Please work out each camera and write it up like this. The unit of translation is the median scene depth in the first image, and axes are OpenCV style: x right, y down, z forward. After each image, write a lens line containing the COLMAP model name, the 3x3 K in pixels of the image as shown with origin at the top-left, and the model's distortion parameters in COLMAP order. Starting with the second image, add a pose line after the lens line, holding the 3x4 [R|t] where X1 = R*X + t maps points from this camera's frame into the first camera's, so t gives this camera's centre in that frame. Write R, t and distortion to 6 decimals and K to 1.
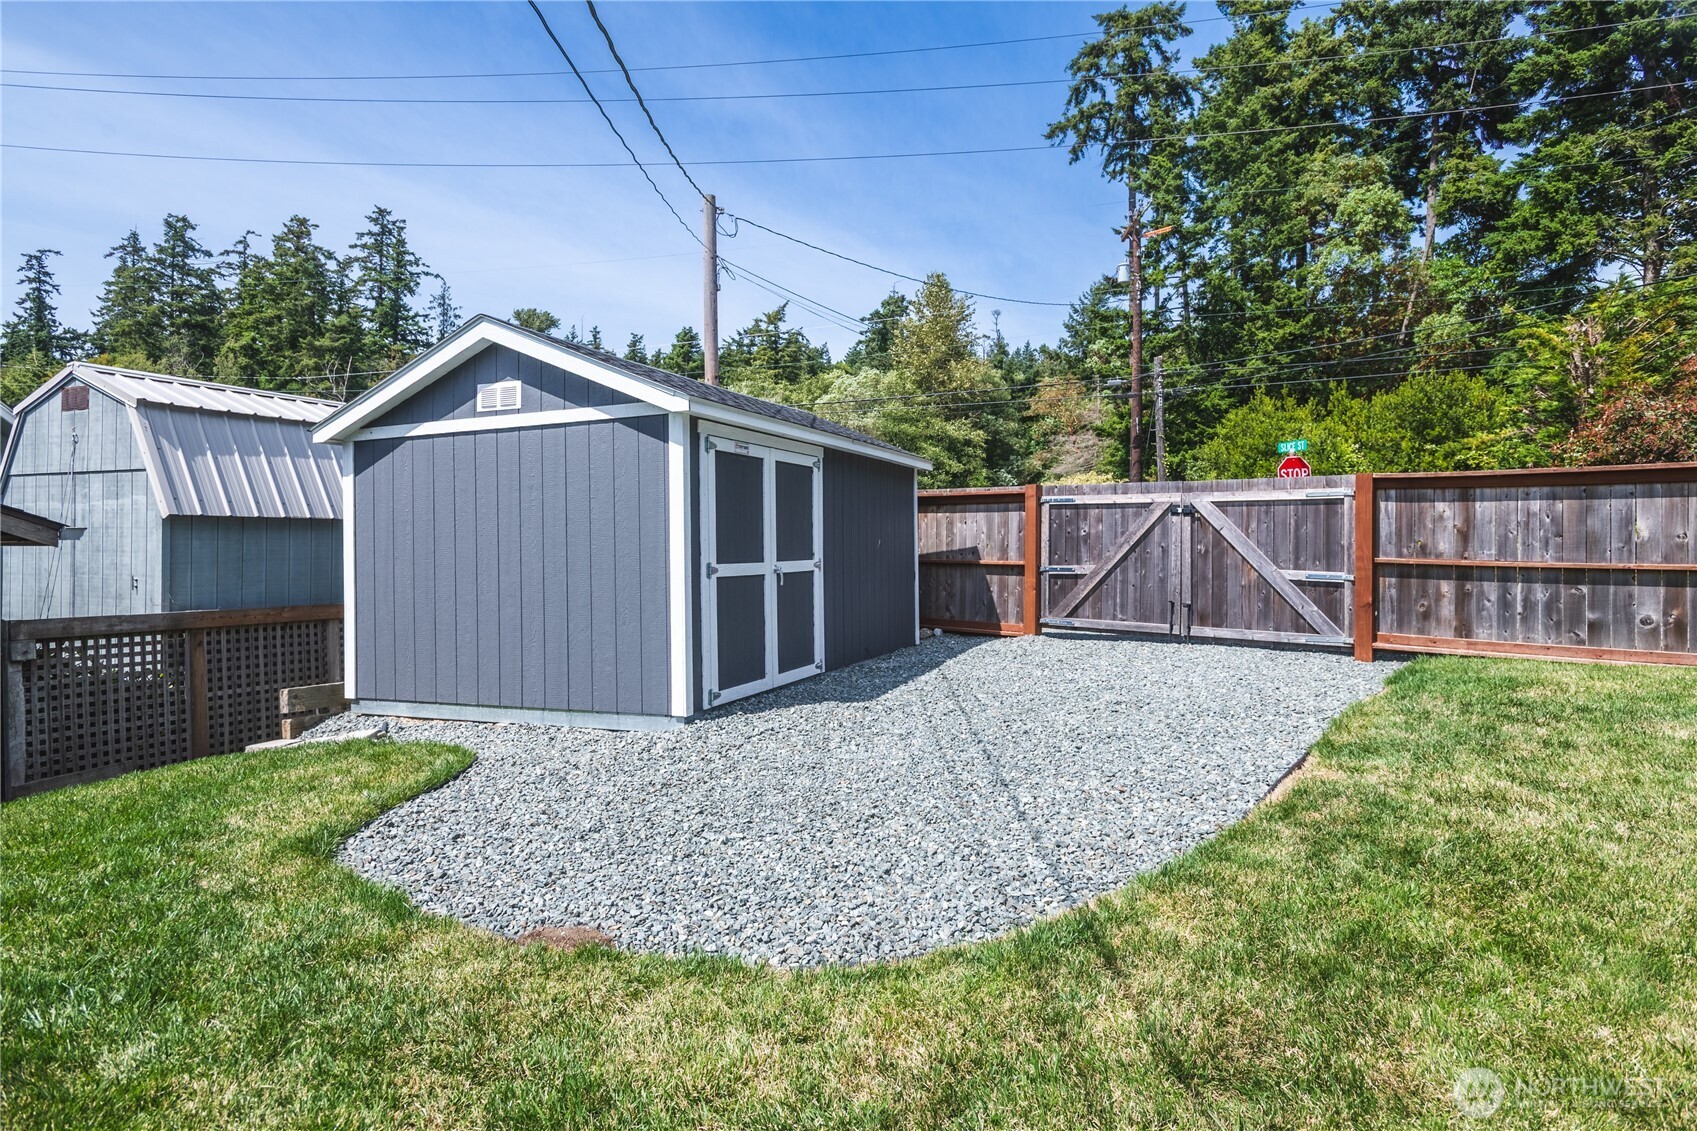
lens RADIAL K [[934.2, 0, 875.8], [0, 934.2, 547.8], [0, 0, 1]] dist [0.014127, 0.001518]
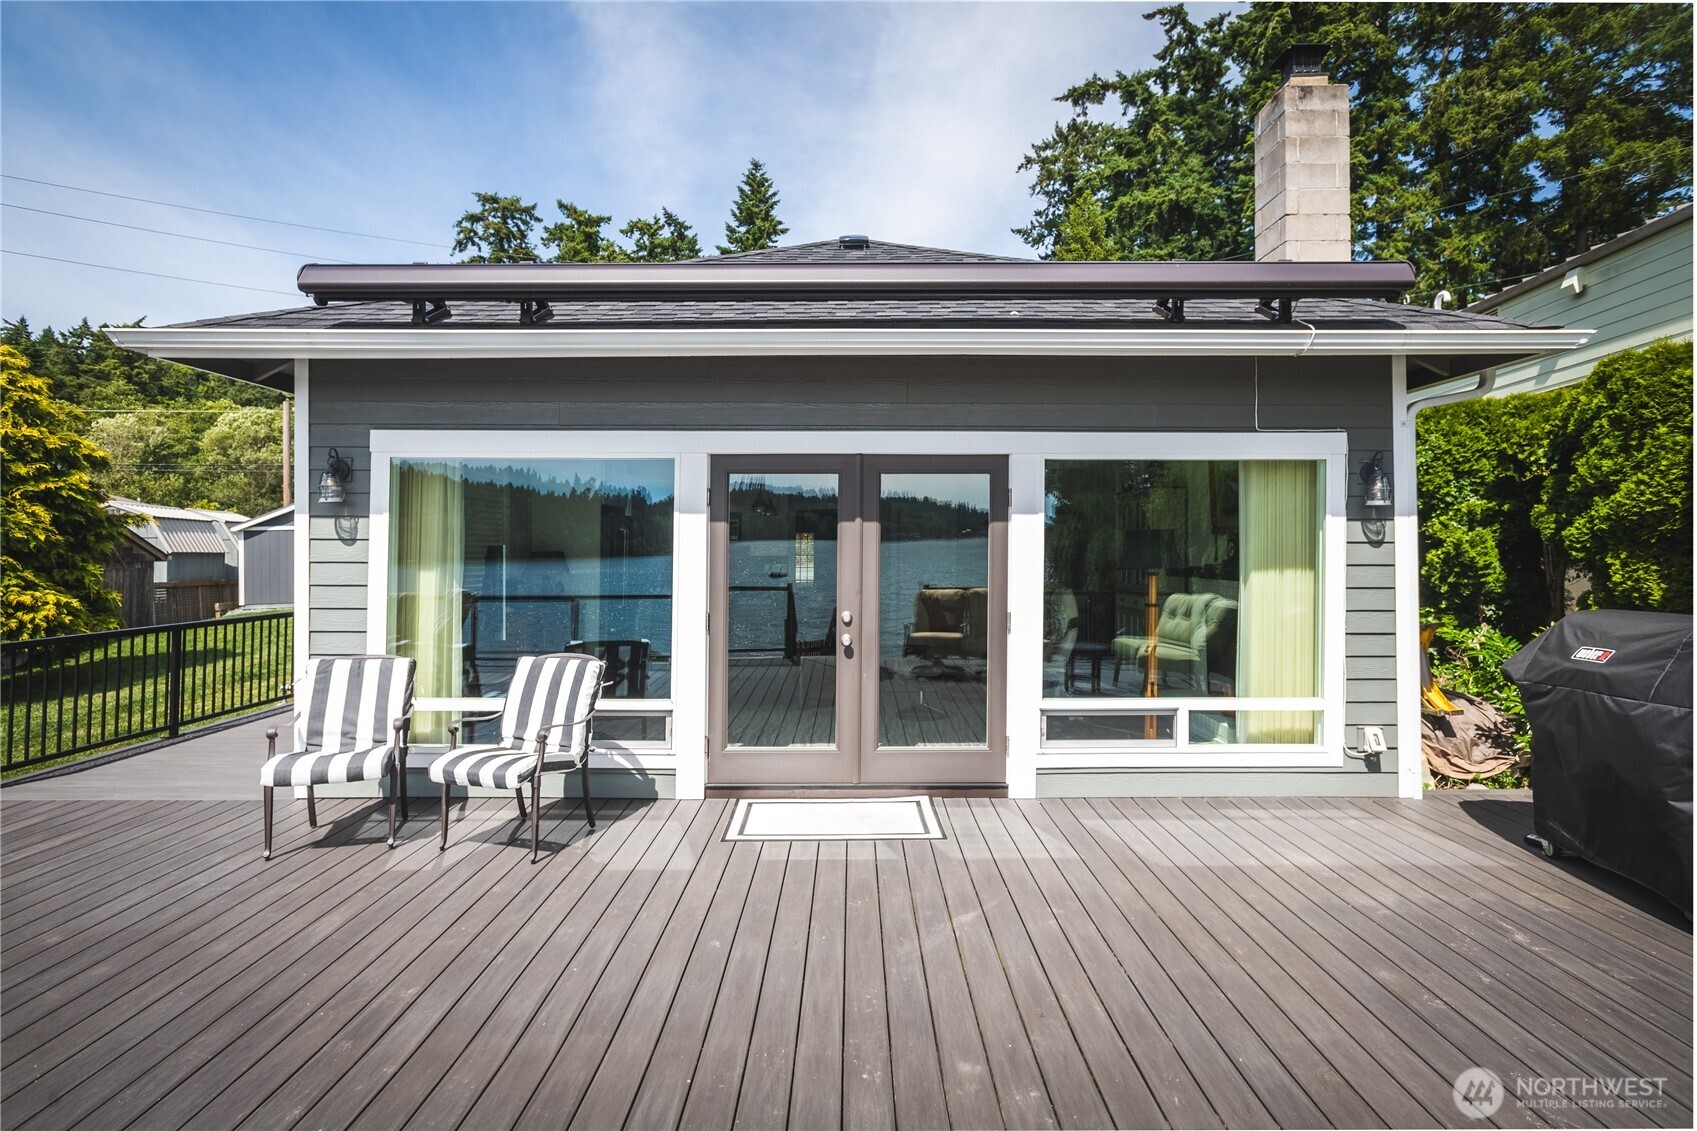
lens RADIAL K [[881.9, 0, 855.4], [0, 881.9, 526.0], [0, 0, 1]] dist [-0.038669, 0.041538]
pose [[0.799330, 0.020055, 0.600557, -0.064410], [0.004561, 0.999212, -0.039439, 0.000523], [-0.600875, 0.034264, 0.798609, -0.275875]]
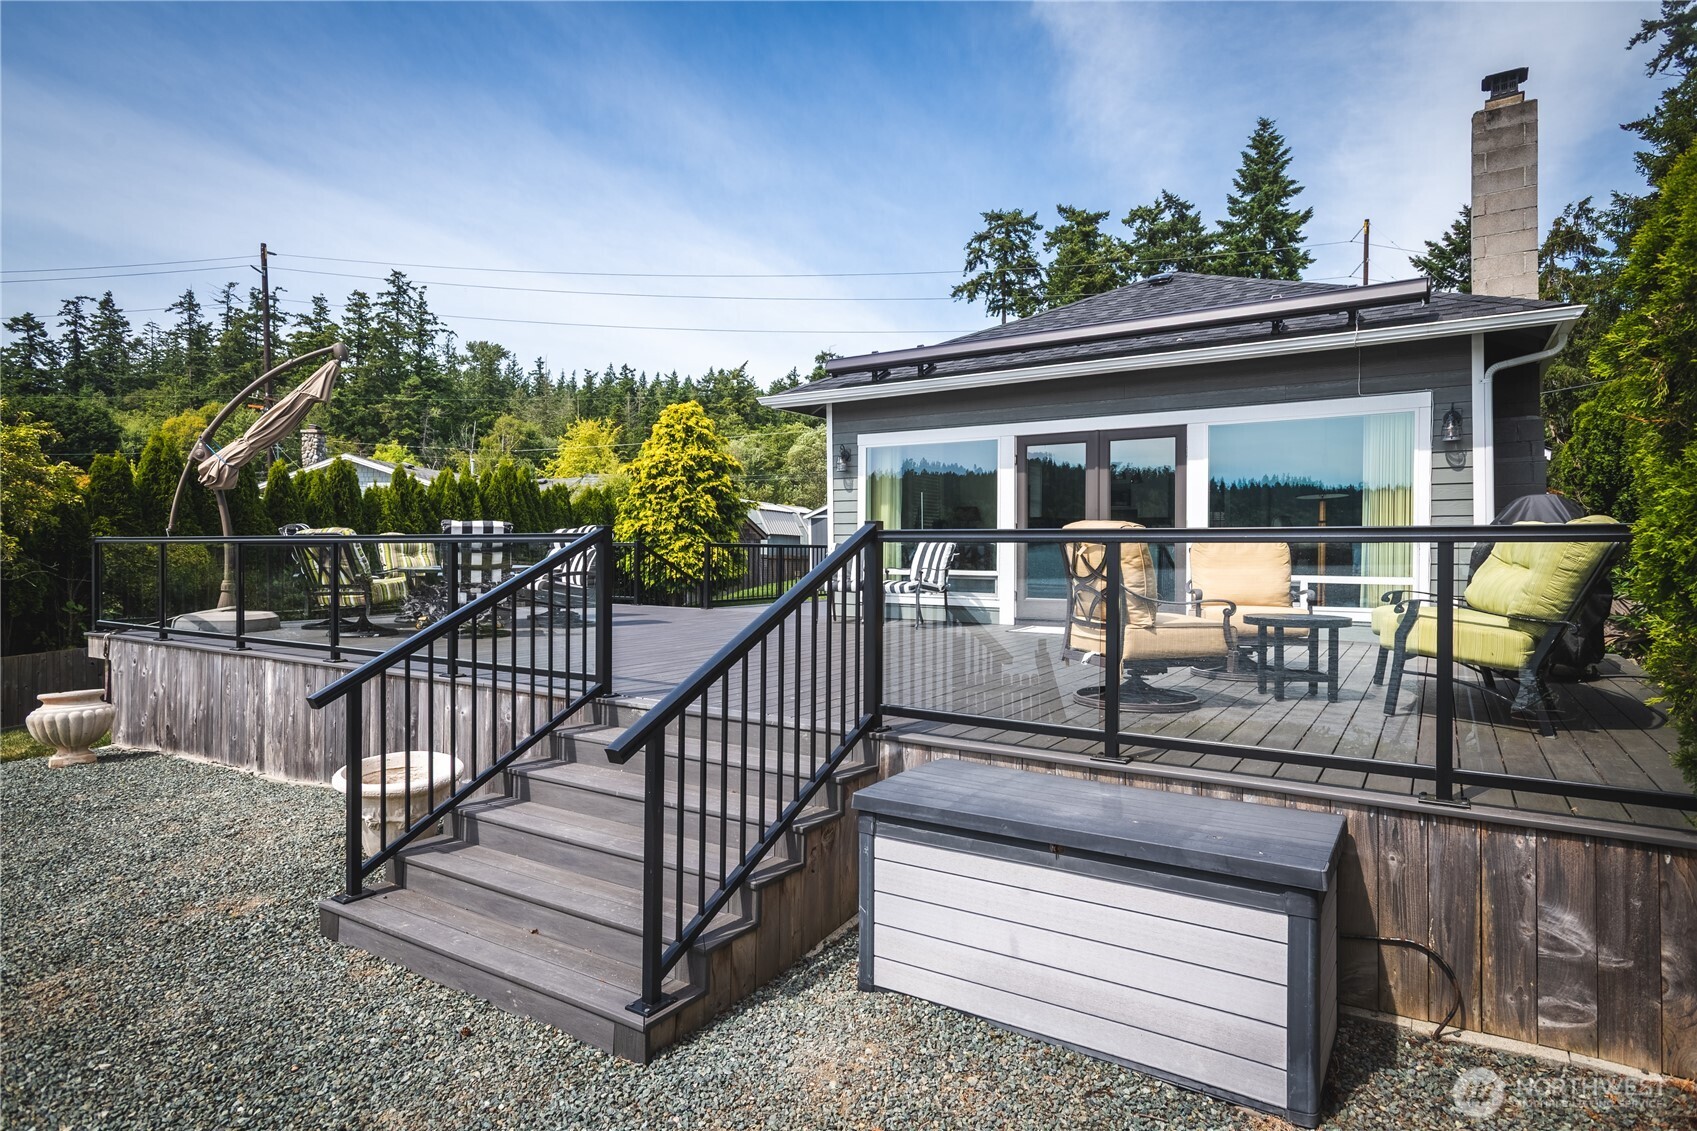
lens RADIAL K [[934.2, 0, 875.8], [0, 934.2, 547.8], [0, 0, 1]] dist [0.014127, 0.001518]
pose [[0.994982, 0.001867, 0.100038, -0.065578], [-0.000088, 0.999842, -0.017780, 0.011626], [-0.100056, 0.017682, 0.994825, -0.353102]]
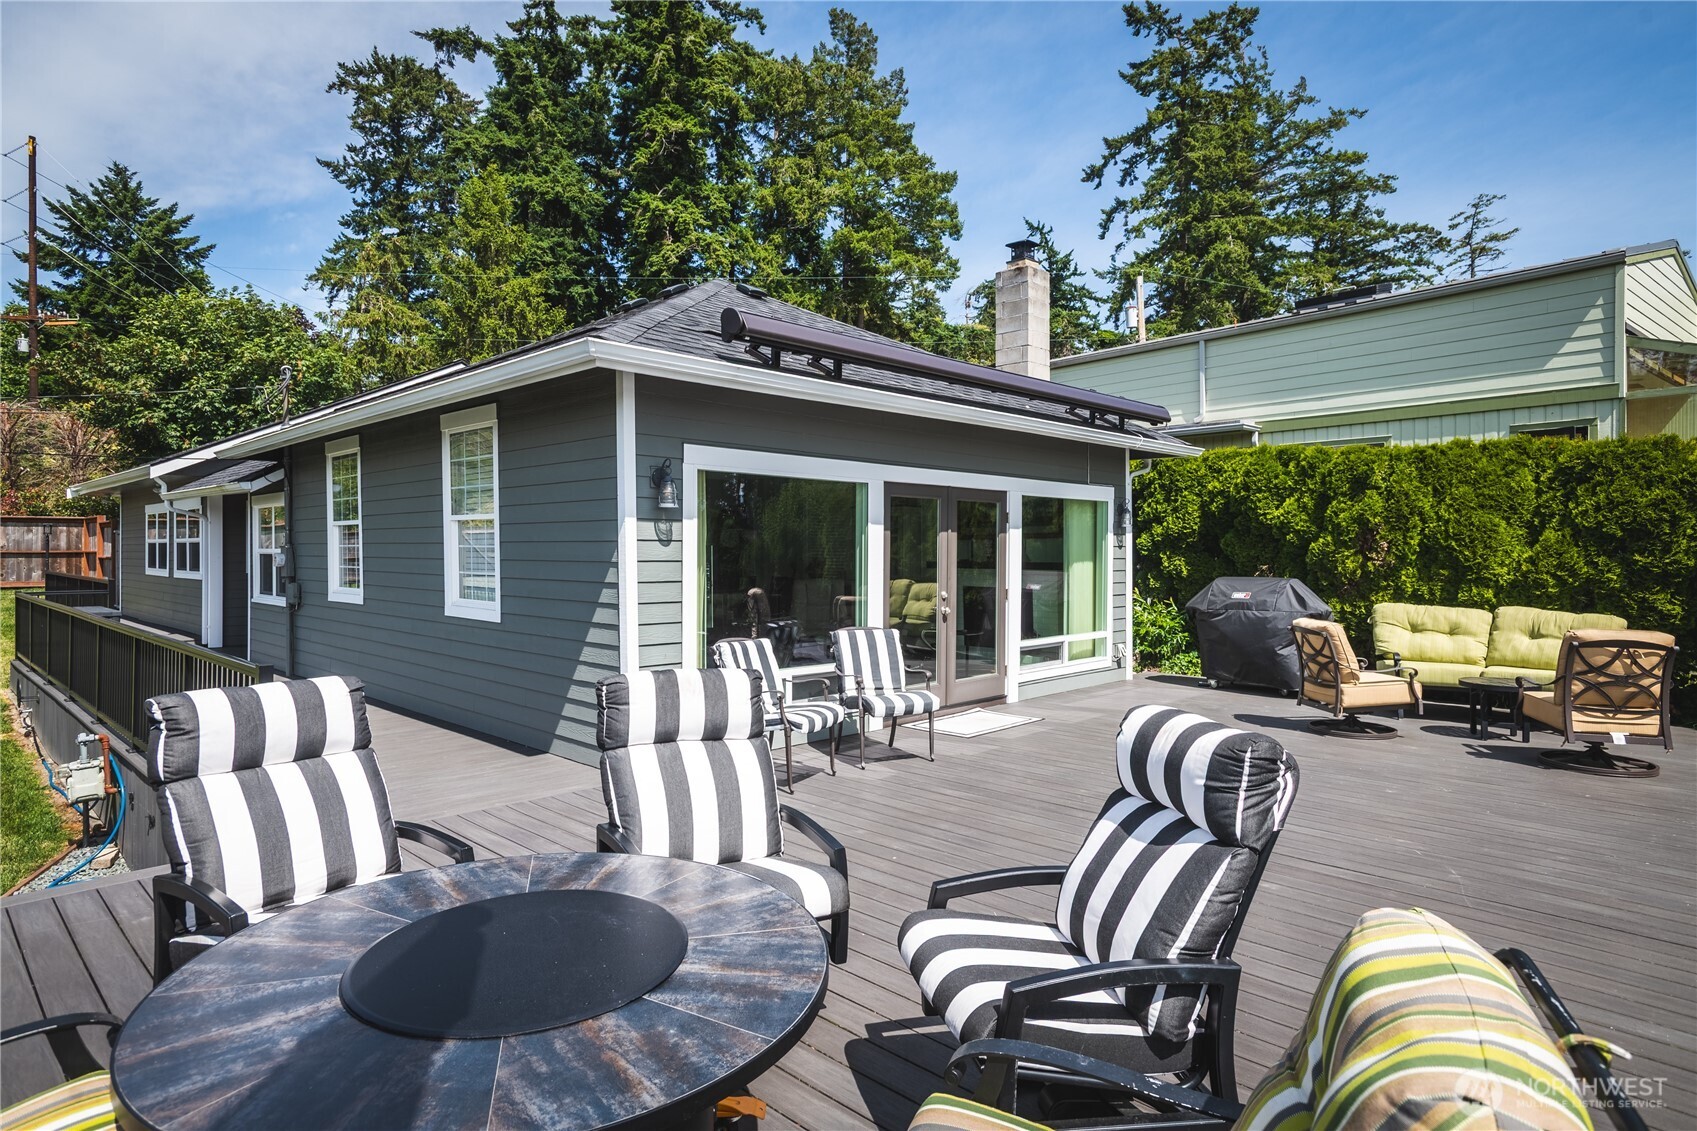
lens RADIAL K [[934.2, 0, 875.8], [0, 934.2, 547.8], [0, 0, 1]] dist [0.014127, 0.001518]
pose [[0.120342, 0.004932, 0.992720, -0.142465], [0.009582, 0.999935, -0.006129, -0.000084], [-0.992686, 0.010250, 0.120287, -0.218763]]
